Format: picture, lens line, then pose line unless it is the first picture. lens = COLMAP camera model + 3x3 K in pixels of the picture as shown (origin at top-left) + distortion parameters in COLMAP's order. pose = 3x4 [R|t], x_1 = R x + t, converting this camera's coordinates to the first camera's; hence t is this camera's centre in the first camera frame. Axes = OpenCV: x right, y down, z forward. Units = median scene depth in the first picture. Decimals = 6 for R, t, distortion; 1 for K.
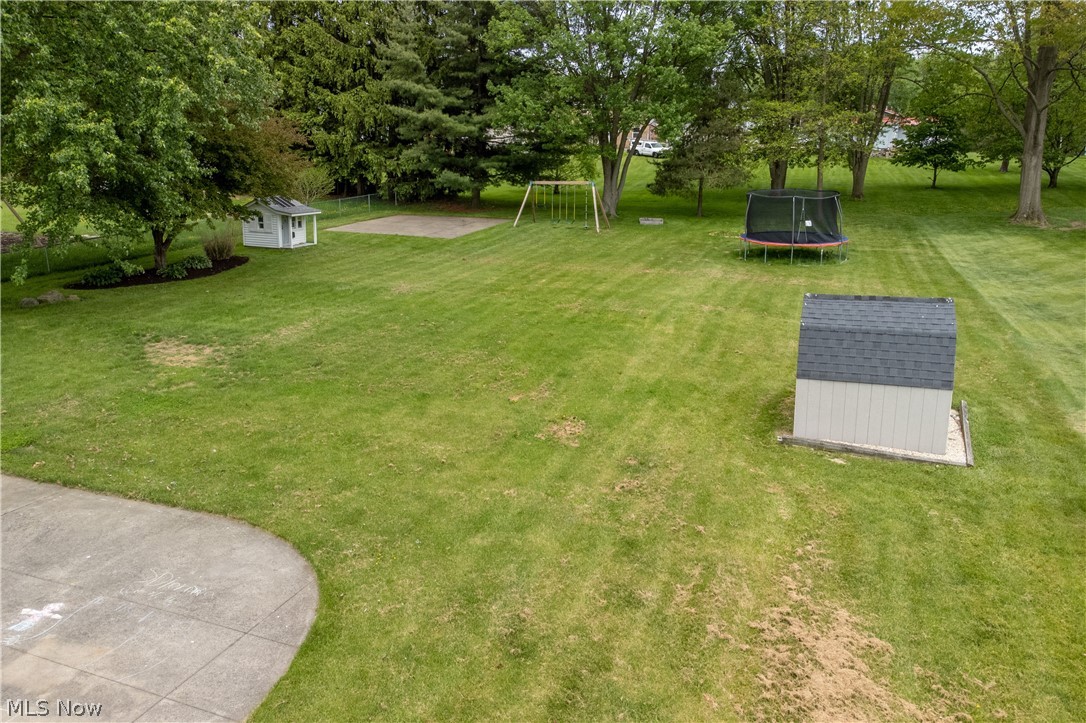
lens RADIAL K [[818.3, 0, 541.9], [0, 818.3, 331.4], [0, 0, 1]] dist [0.013904, 0.003295]
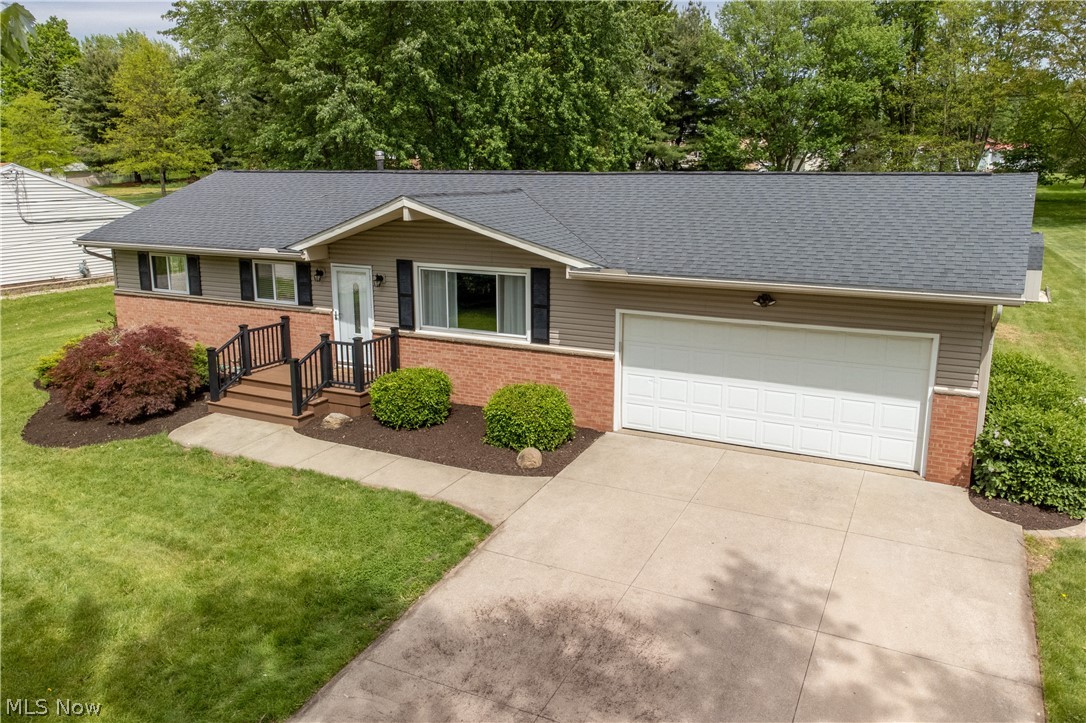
lens RADIAL K [[818.3, 0, 541.9], [0, 818.3, 331.4], [0, 0, 1]] dist [0.013904, 0.003295]
pose [[0.996628, 0.015441, -0.080581, -0.222662], [-0.017487, 0.999541, -0.024754, 0.100305], [0.080162, 0.026079, 0.996441, -0.440076]]
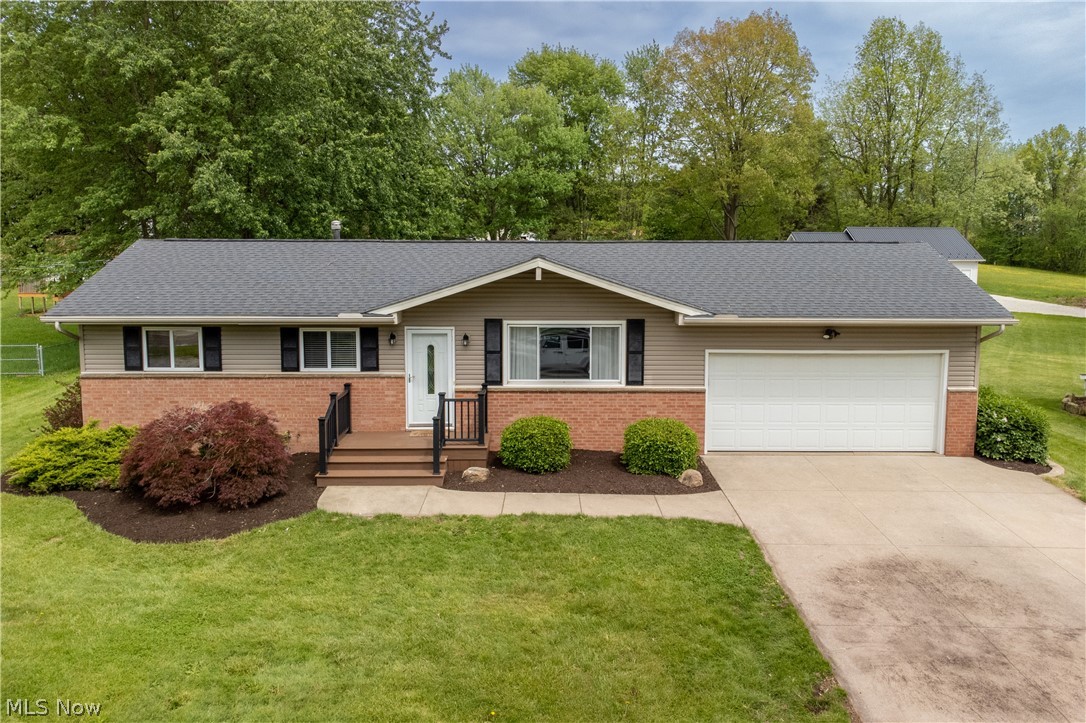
lens RADIAL K [[818.3, 0, 541.9], [0, 818.3, 331.4], [0, 0, 1]] dist [0.013904, 0.003295]
pose [[0.928829, -0.035583, 0.368796, -0.434797], [0.080939, 0.990823, -0.108252, 0.110062], [-0.361560, 0.130397, 0.923185, -0.446376]]
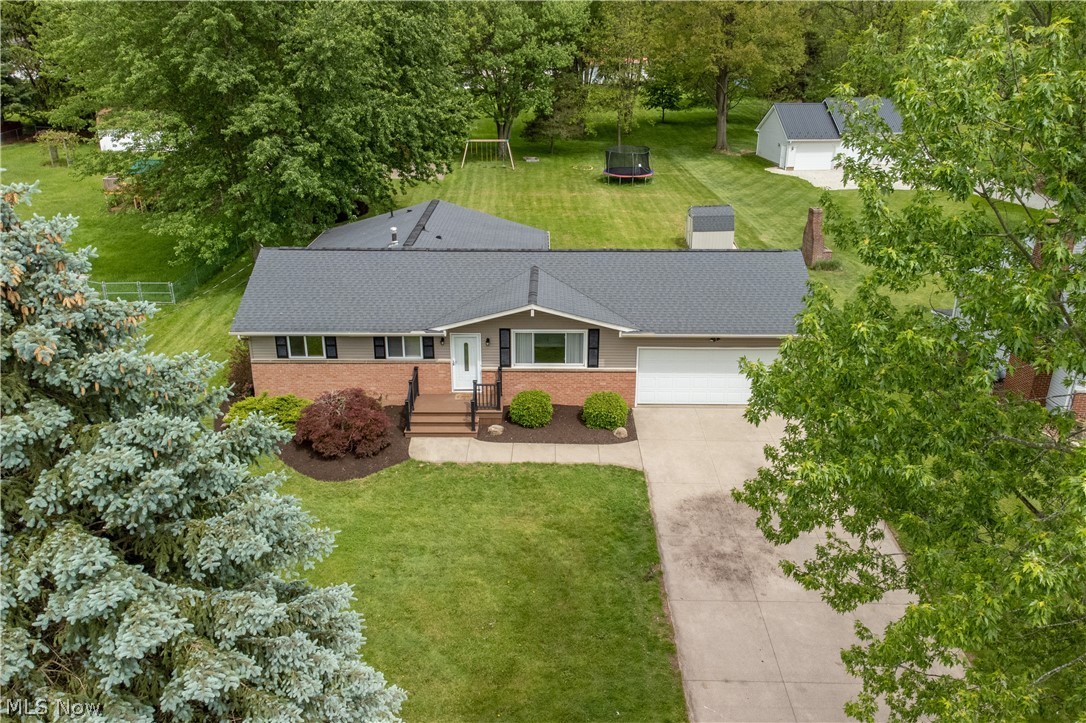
lens RADIAL K [[812.1, 0, 542.0], [0, 812.1, 334.3], [0, 0, 1]] dist [0.044981, -0.003309]
pose [[0.932468, -0.125510, 0.338750, -0.496113], [0.079710, 0.986078, 0.145936, -0.022573], [-0.352350, -0.109078, 0.929490, -0.664186]]
